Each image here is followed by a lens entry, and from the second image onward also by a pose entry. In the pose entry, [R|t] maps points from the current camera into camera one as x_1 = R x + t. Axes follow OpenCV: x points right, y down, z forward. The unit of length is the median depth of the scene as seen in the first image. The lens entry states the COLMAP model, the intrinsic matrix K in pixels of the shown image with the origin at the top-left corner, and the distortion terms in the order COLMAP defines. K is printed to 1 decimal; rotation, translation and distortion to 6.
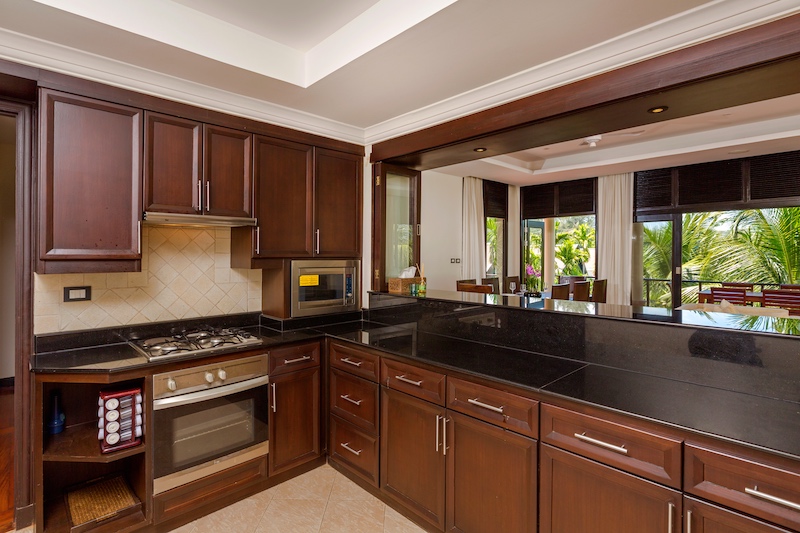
lens RADIAL K [[400.8, 0, 398.6], [0, 400.8, 257.2], [0, 0, 1]] dist [-0.001740, -0.000201]
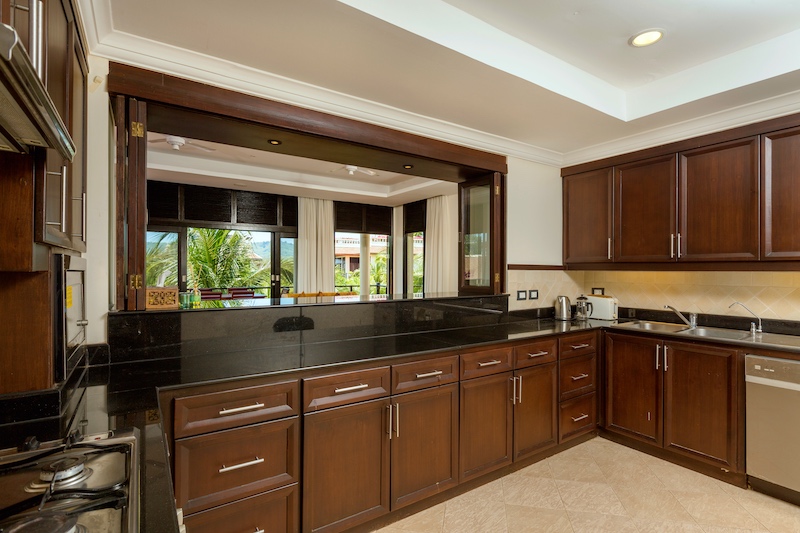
lens RADIAL K [[396.6, 0, 400.7], [0, 396.6, 269.7], [0, 0, 1]] dist [-0.000870, -0.000042]
pose [[0.168371, 0.003702, 0.985717, -0.268455], [-0.000580, 0.999993, -0.003657, 0.012225], [-0.985724, 0.000044, 0.168372, 0.230076]]
